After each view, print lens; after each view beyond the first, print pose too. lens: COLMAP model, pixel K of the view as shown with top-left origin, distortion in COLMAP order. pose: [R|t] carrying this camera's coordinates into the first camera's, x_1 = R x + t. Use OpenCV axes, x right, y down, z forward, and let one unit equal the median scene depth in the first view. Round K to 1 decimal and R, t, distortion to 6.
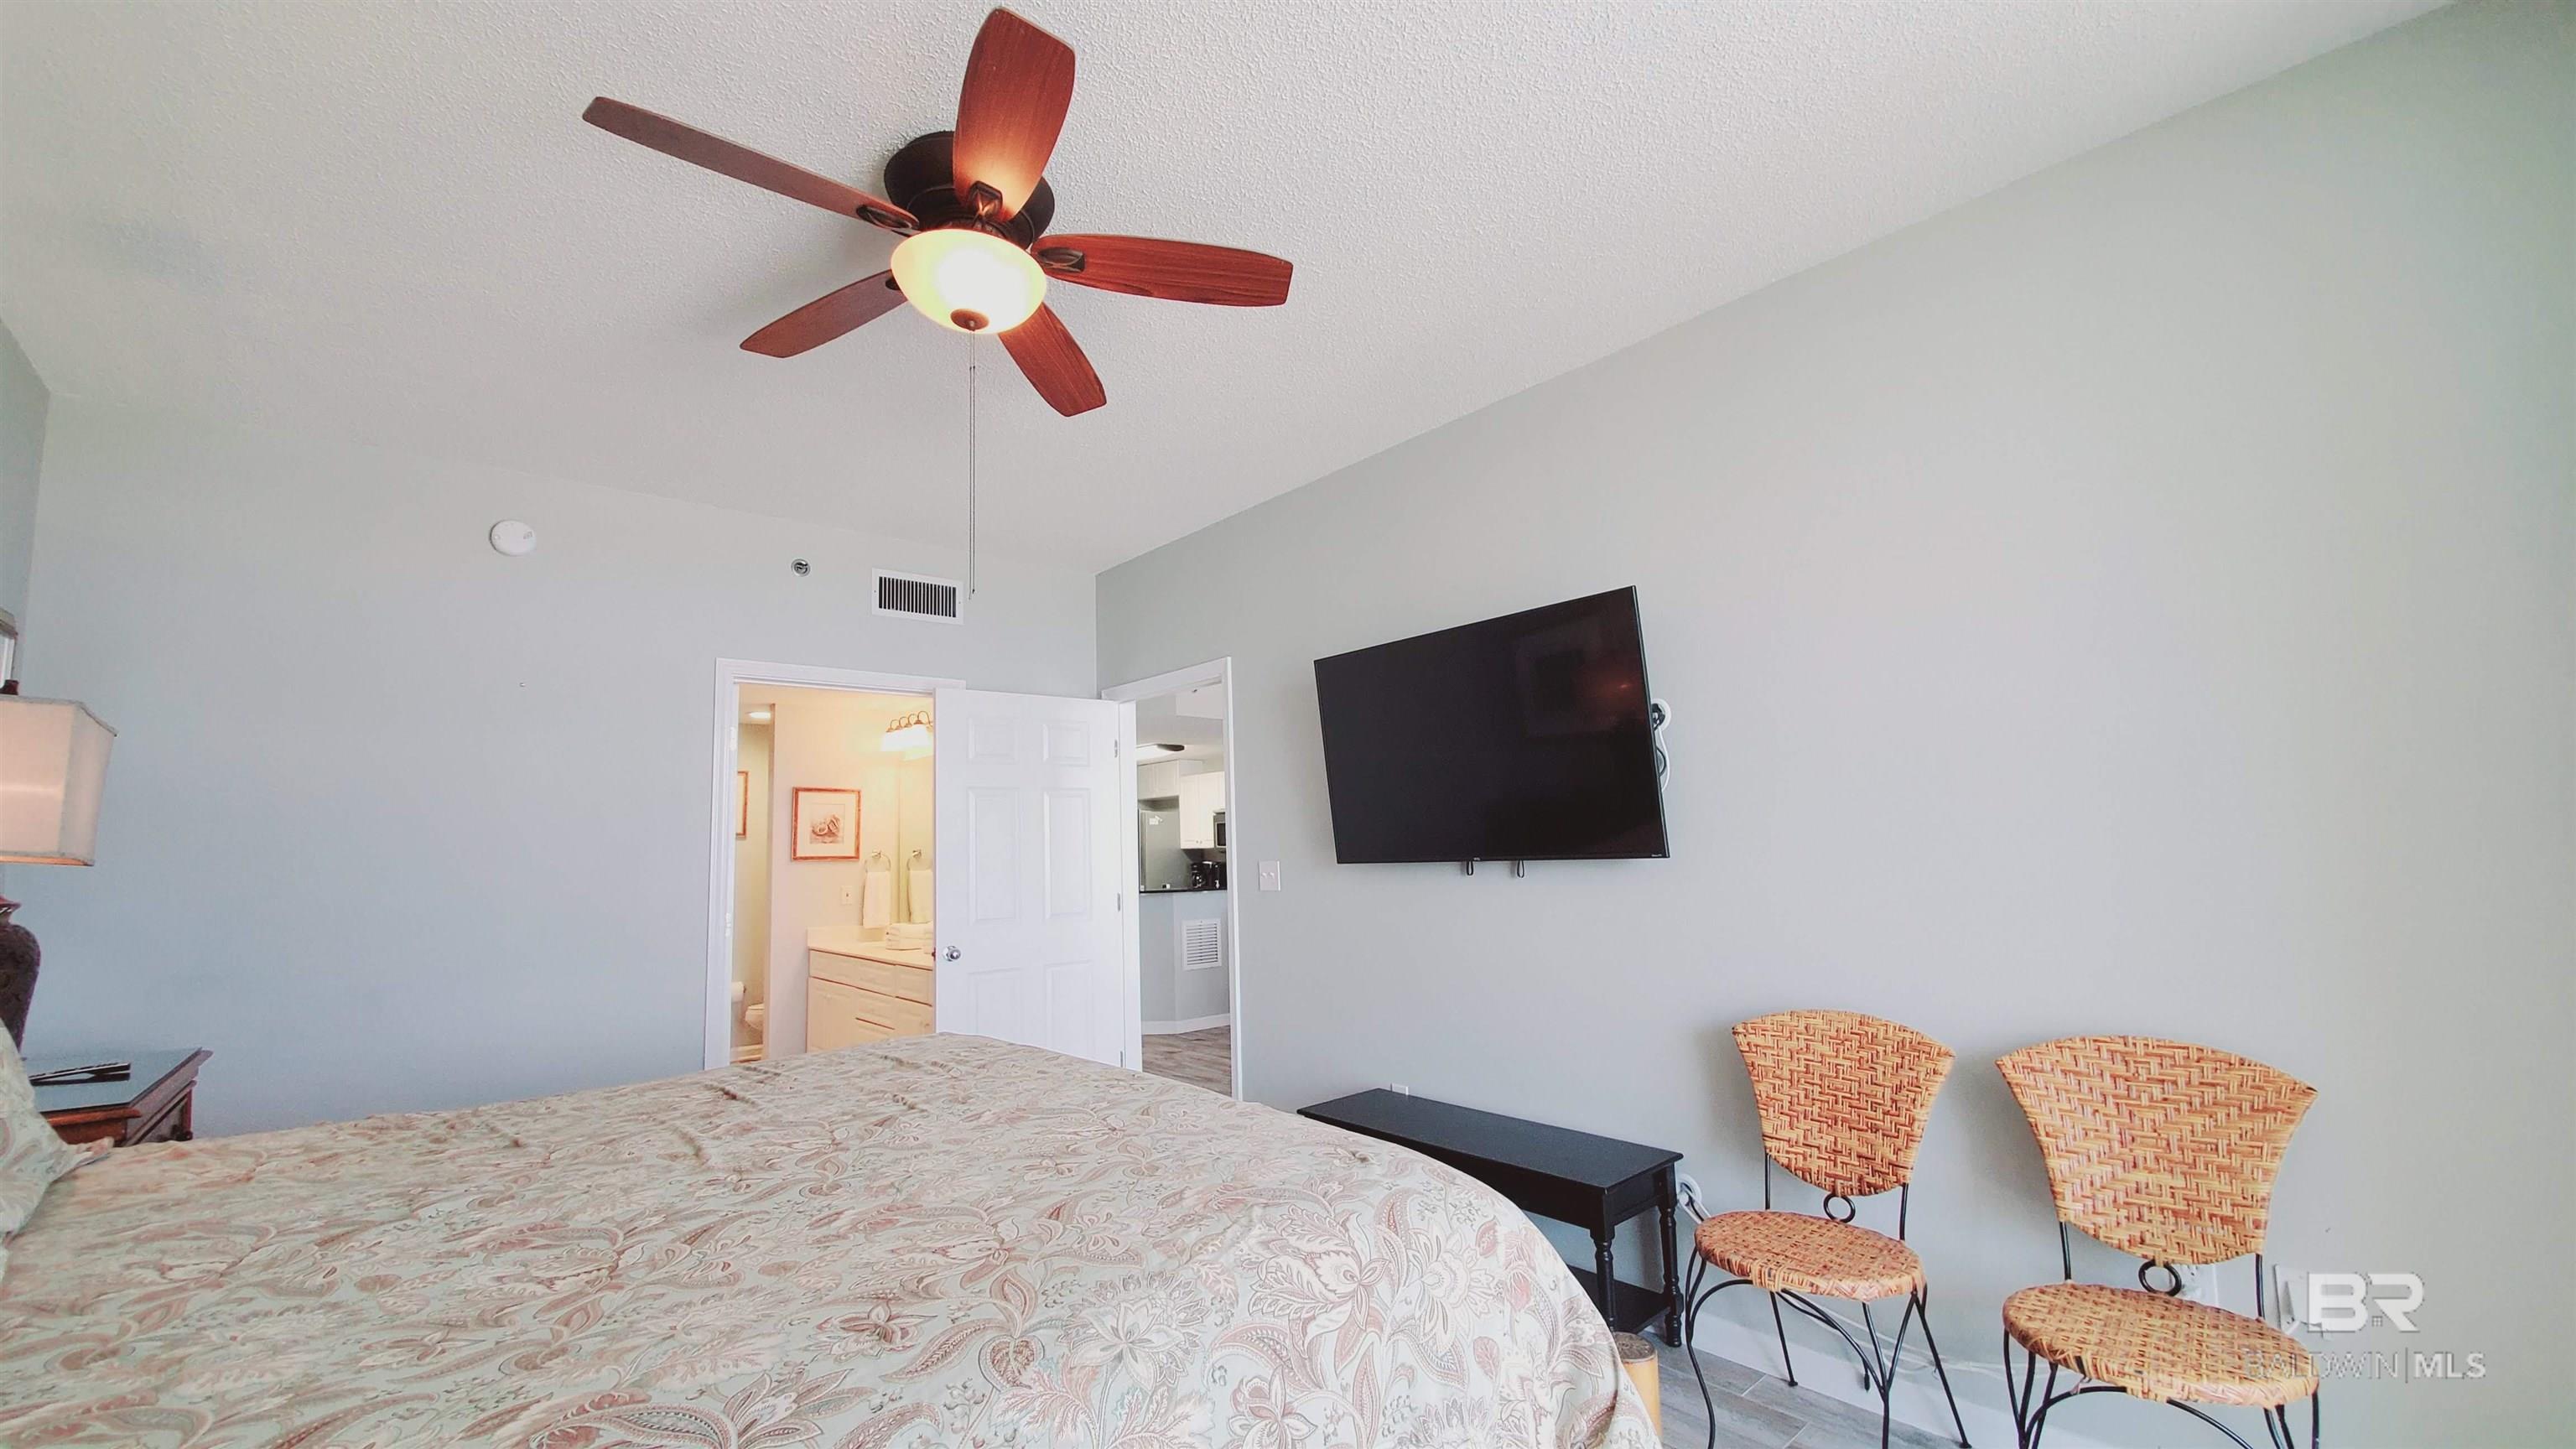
lens RADIAL K [[1016.1, 0, 1291.5], [0, 1016.1, 752.9], [0, 0, 1]] dist [0.017693, -0.021523]
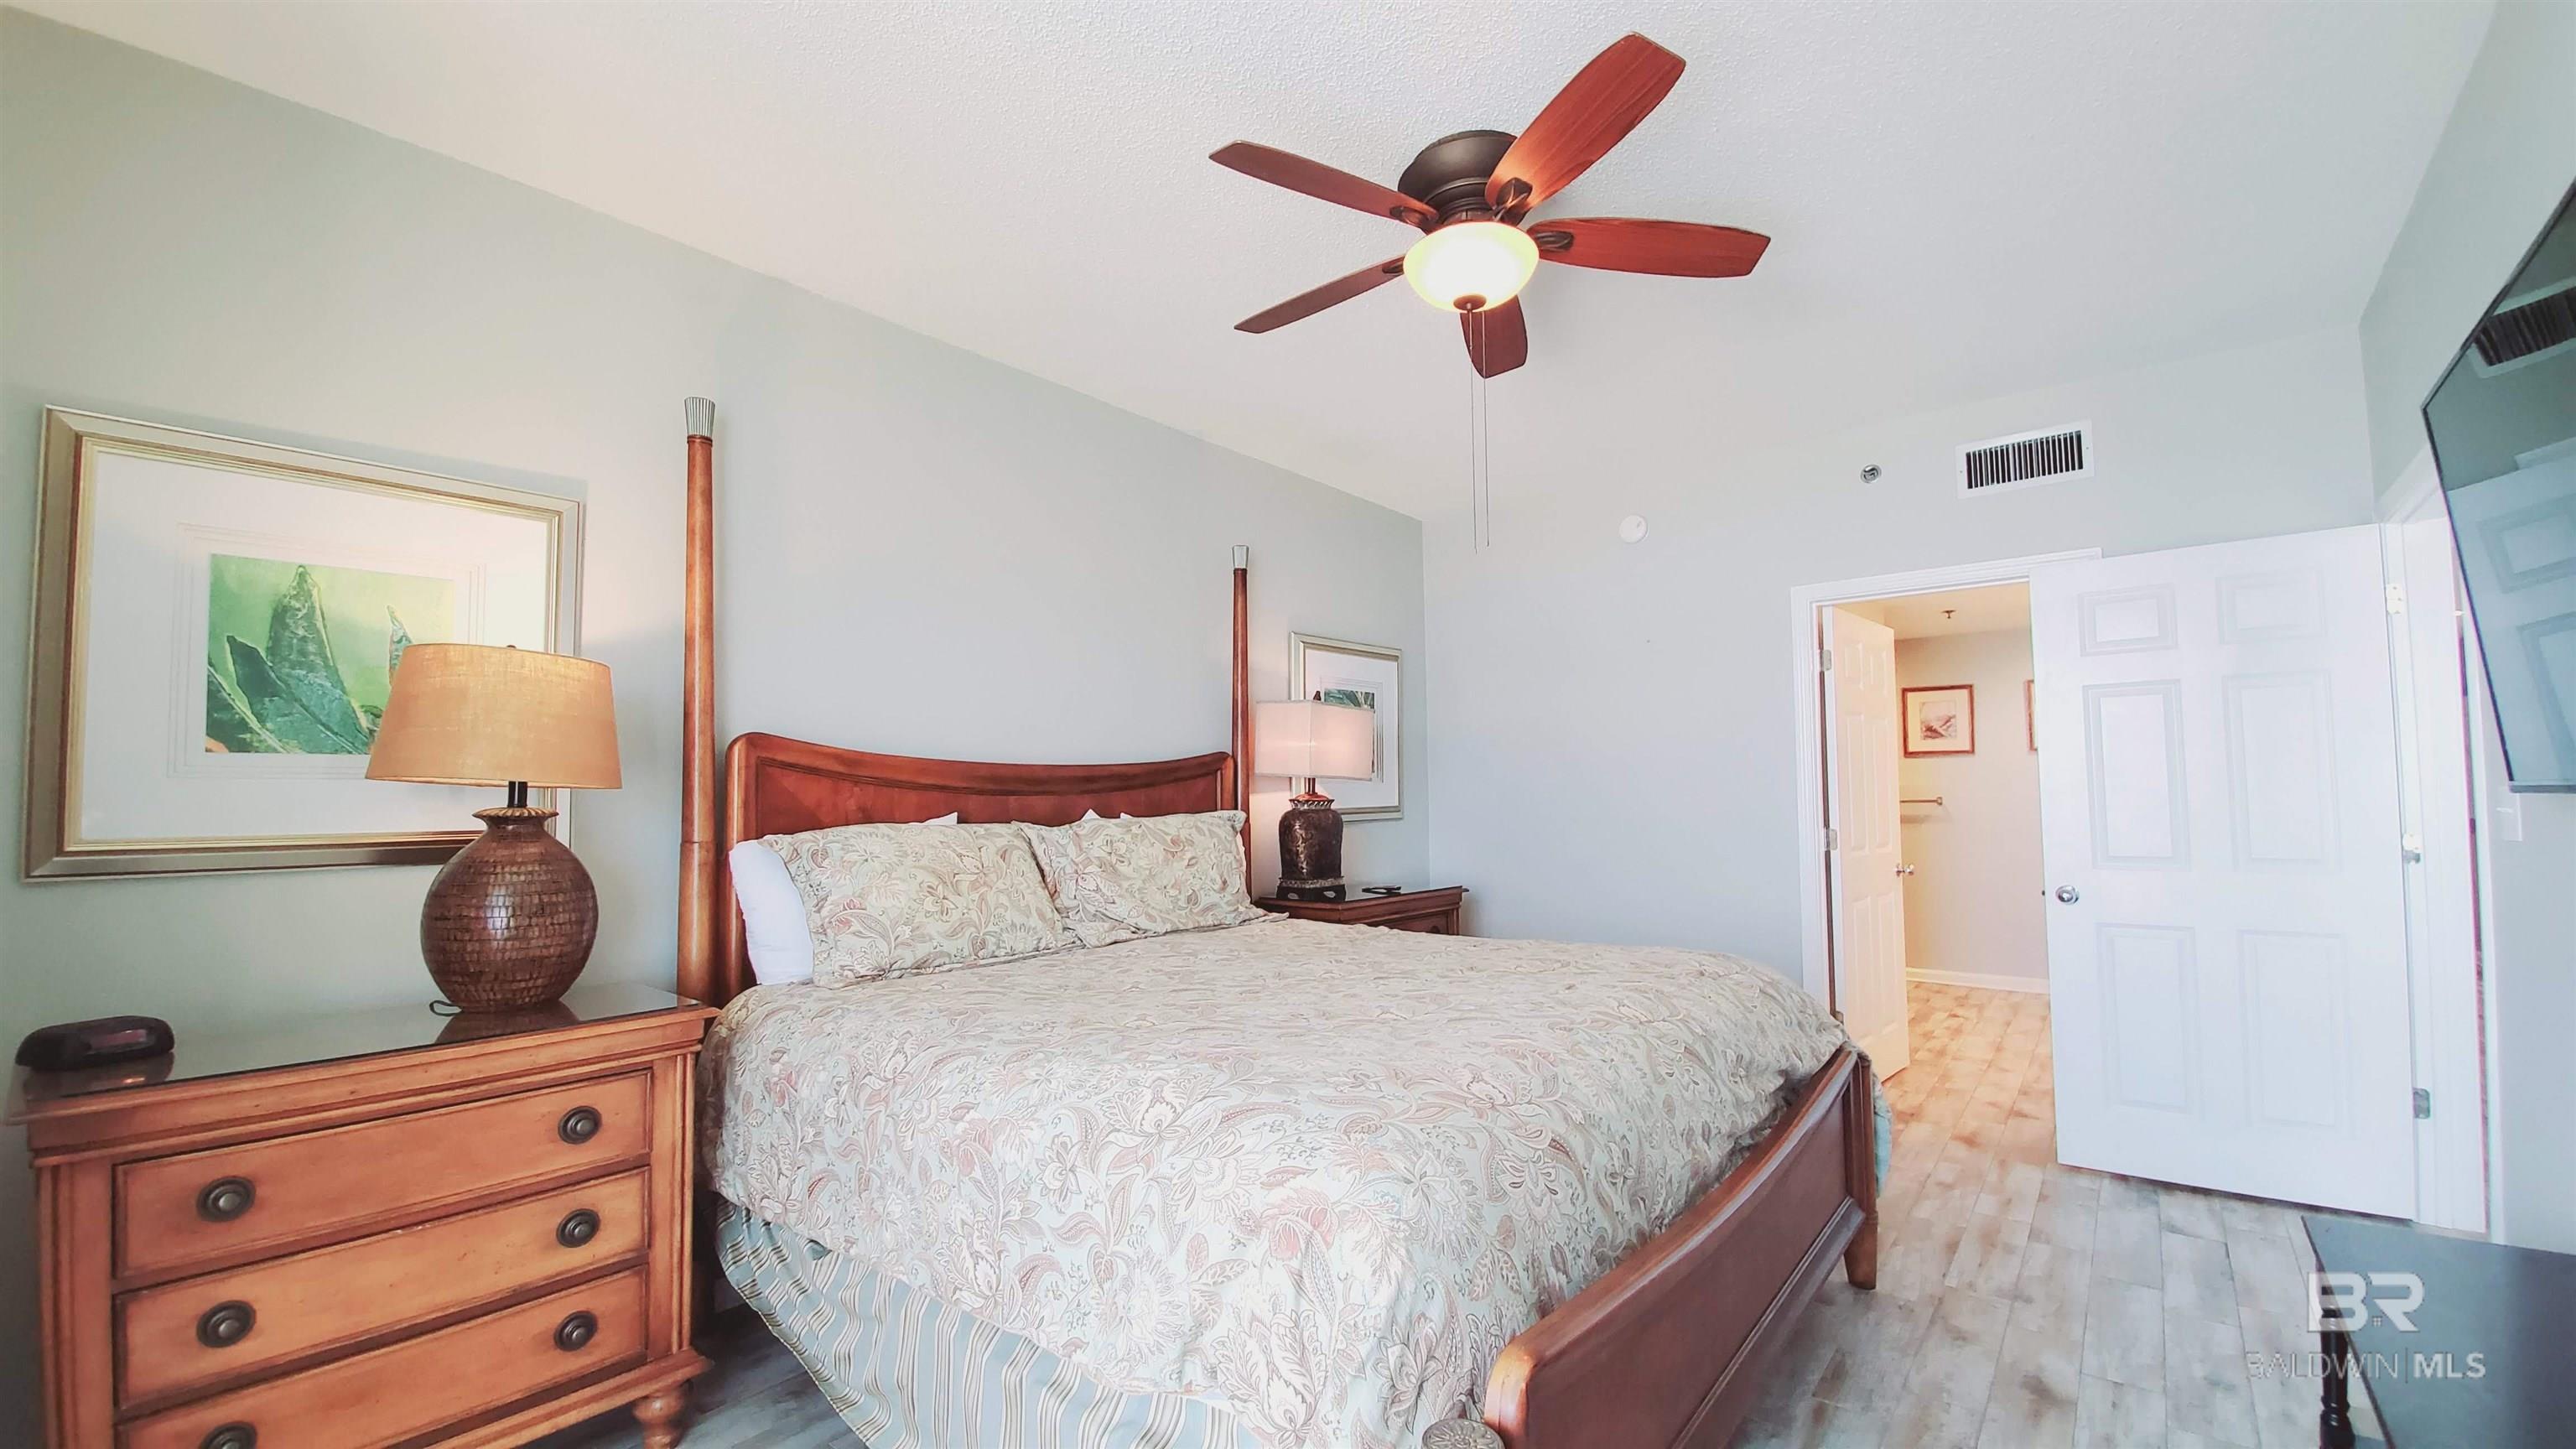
lens RADIAL K [[1016.1, 0, 1291.5], [0, 1016.1, 752.9], [0, 0, 1]] dist [0.017693, -0.021523]
pose [[0.163329, -0.013337, -0.986481, 1.267904], [0.099881, 0.994995, 0.003085, 0.073564], [0.981503, -0.099035, 0.163844, 0.966784]]
